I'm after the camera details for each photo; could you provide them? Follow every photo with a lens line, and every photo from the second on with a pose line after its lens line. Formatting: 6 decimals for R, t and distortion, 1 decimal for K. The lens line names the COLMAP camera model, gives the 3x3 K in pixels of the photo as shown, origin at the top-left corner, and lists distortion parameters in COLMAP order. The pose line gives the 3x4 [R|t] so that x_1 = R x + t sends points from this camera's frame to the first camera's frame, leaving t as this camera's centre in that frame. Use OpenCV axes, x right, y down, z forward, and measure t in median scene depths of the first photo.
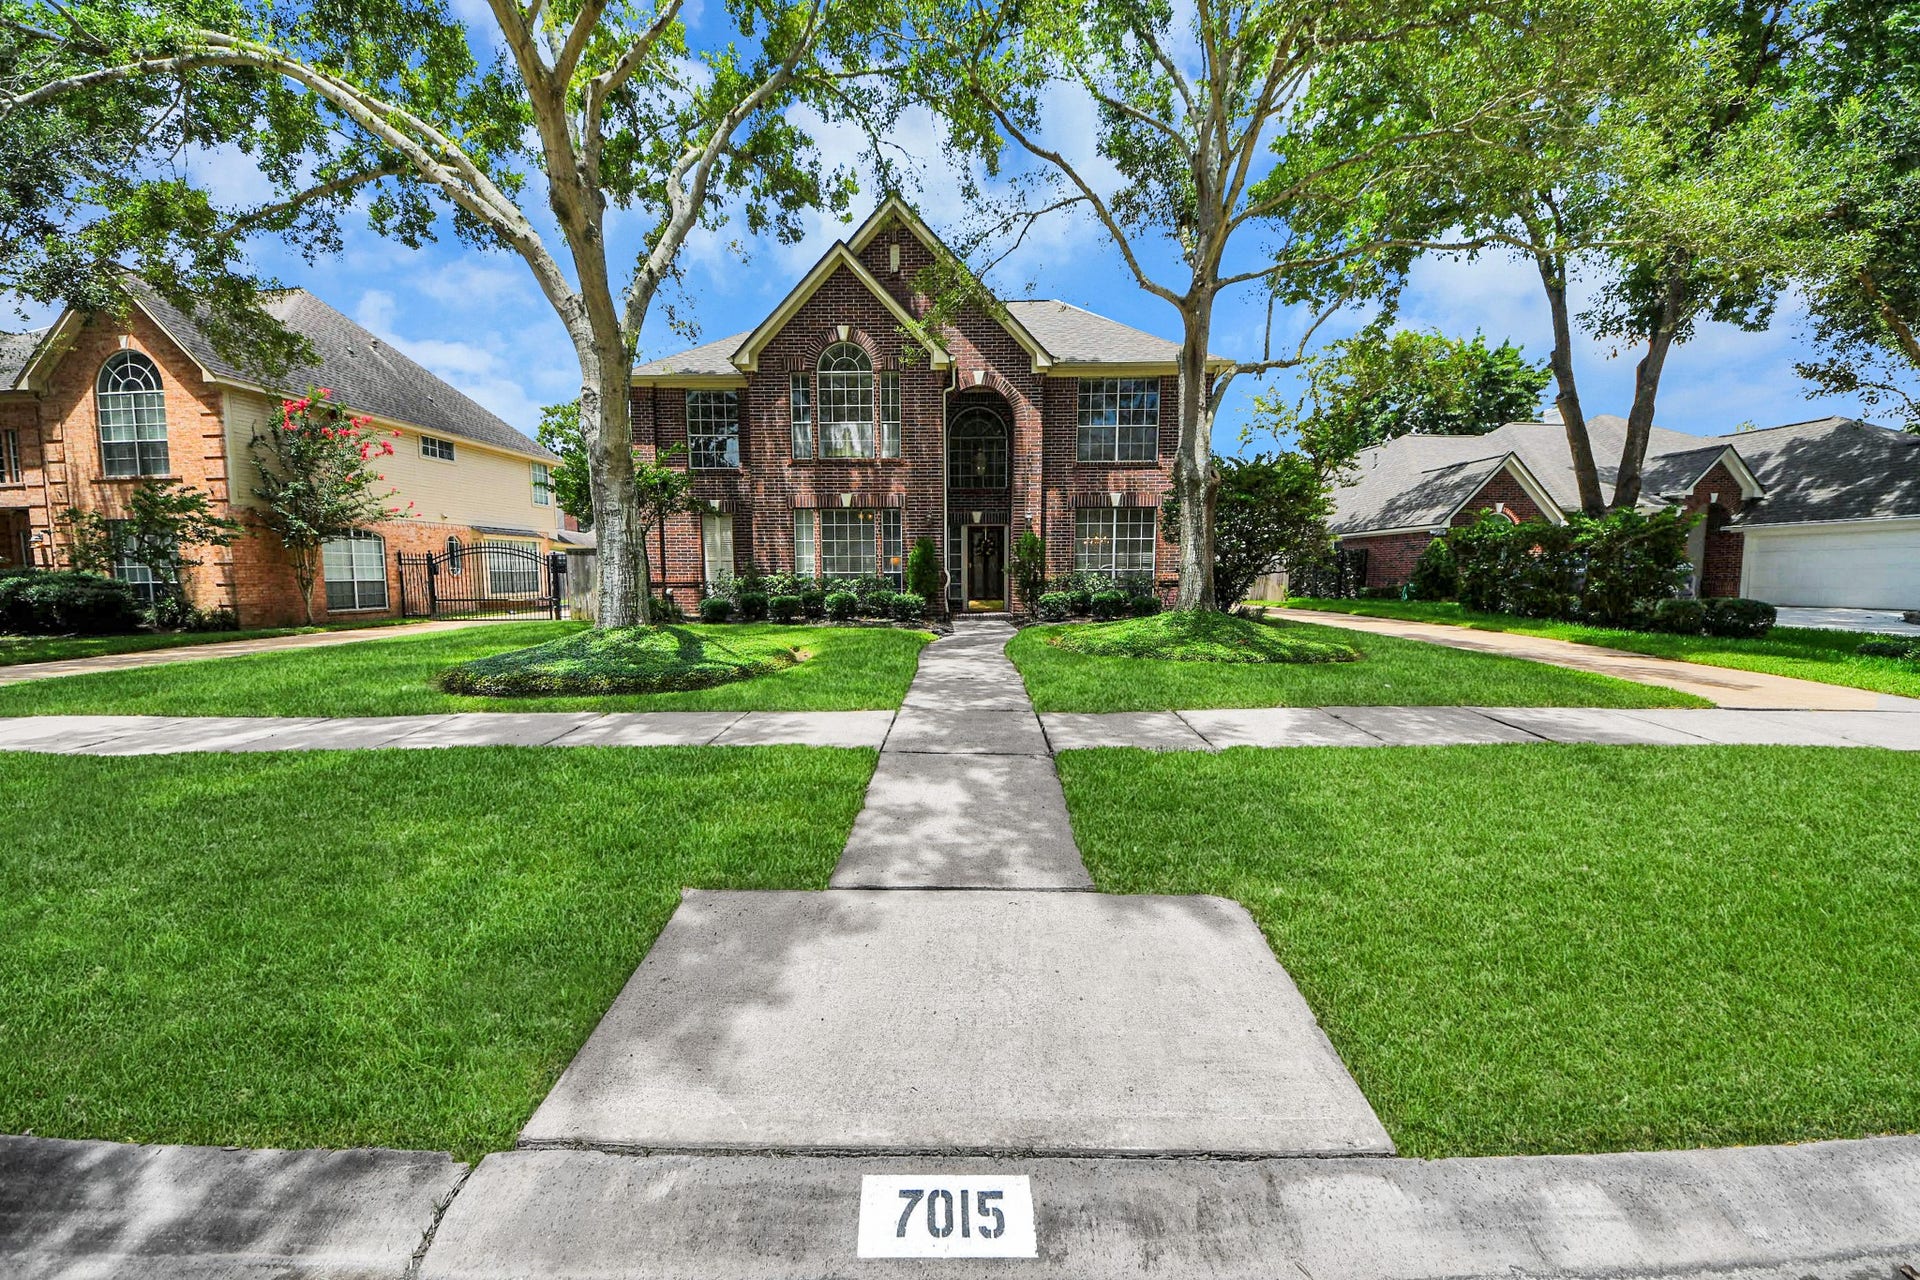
lens RADIAL K [[719.6, 0, 961.4], [0, 719.6, 655.5], [0, 0, 1]] dist [-0.010356, 0.000347]
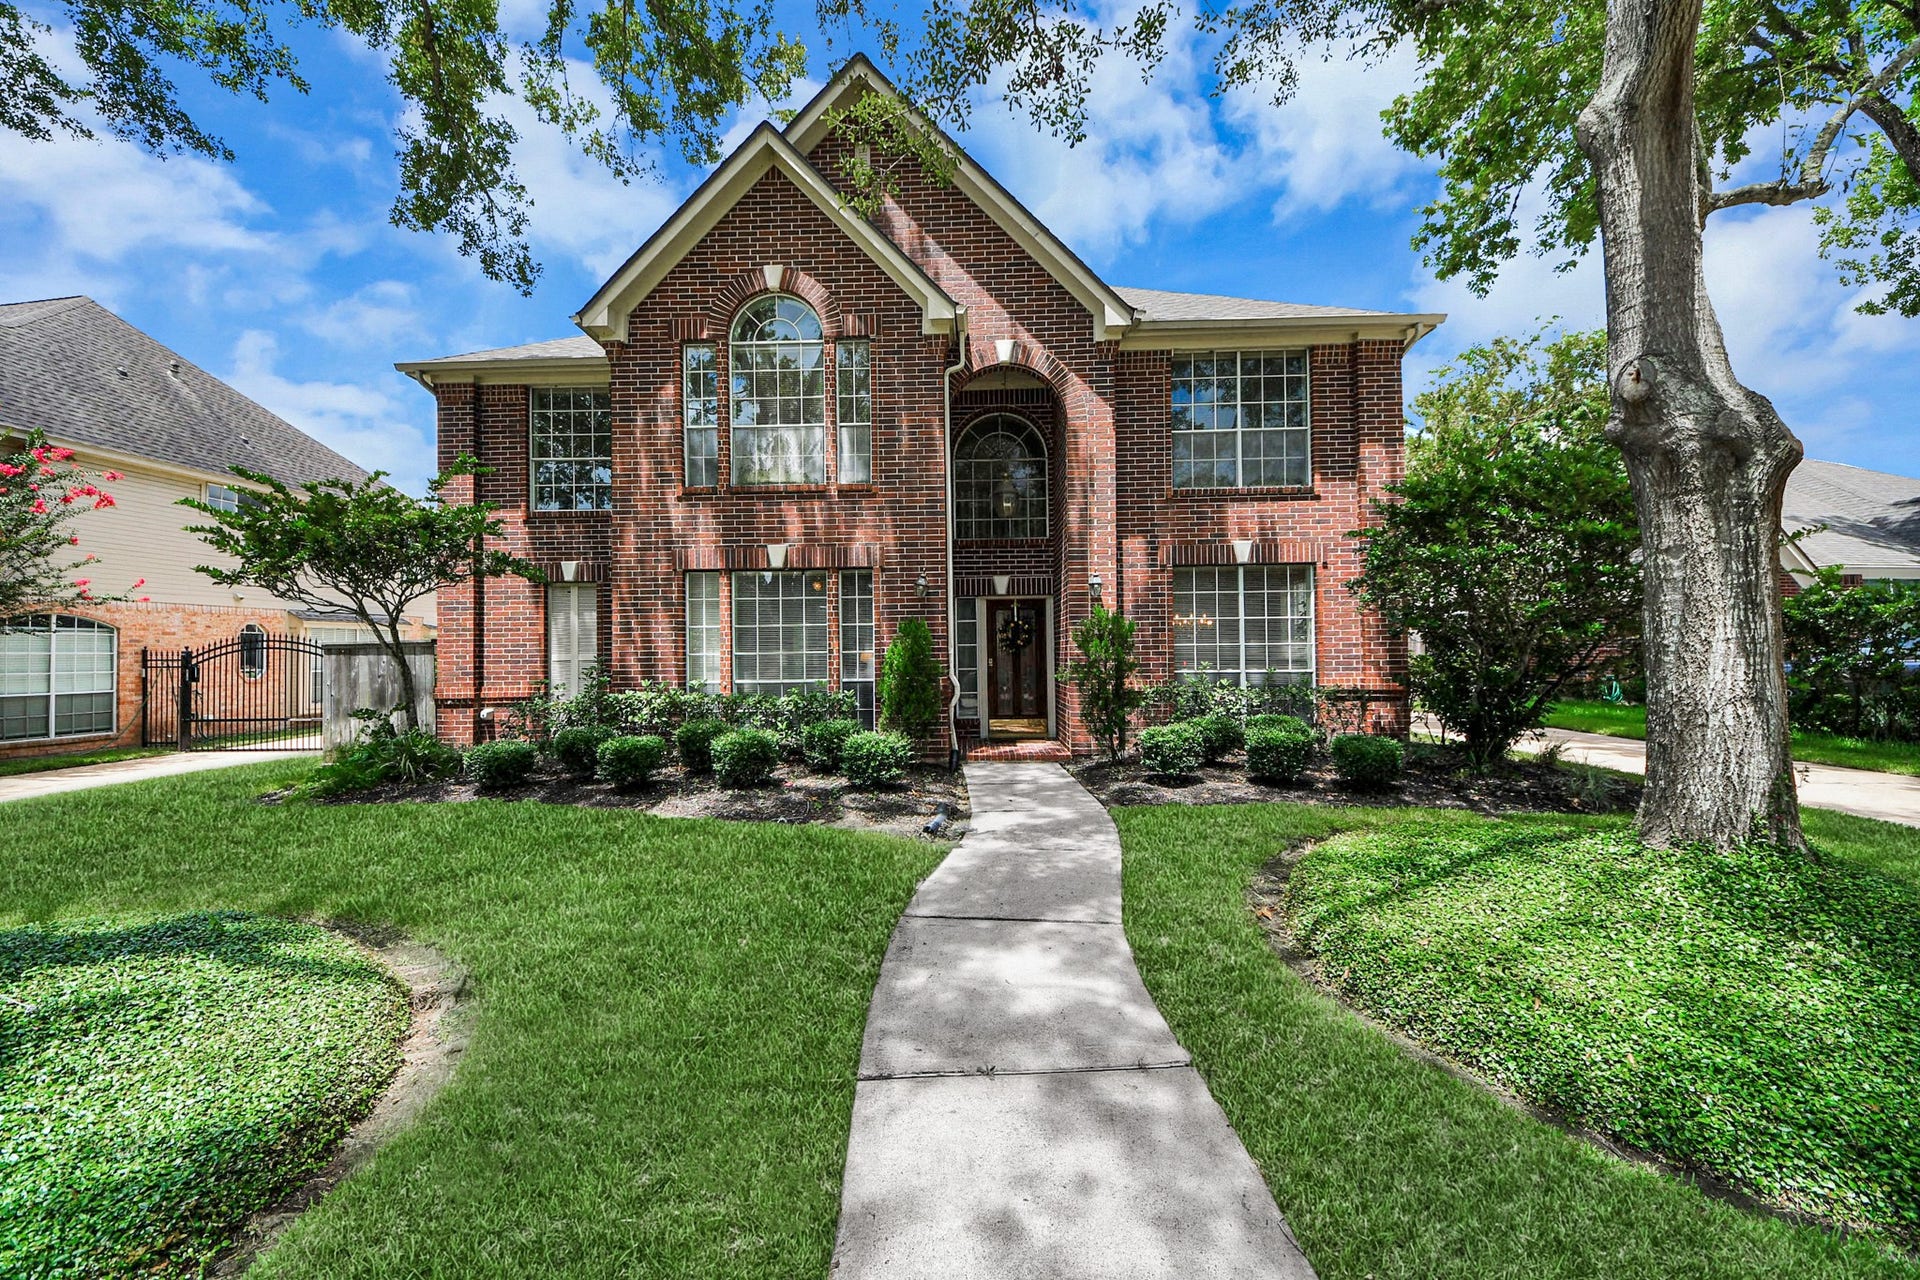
lens RADIAL K [[678.2, 0, 952.7], [0, 678.2, 646.3], [0, 0, 1]] dist [-0.008811, -0.002383]
pose [[0.999789, -0.011612, -0.016940, -0.011588], [0.009536, 0.992987, -0.117839, -0.078934], [0.018189, 0.117652, 0.992888, 0.467924]]
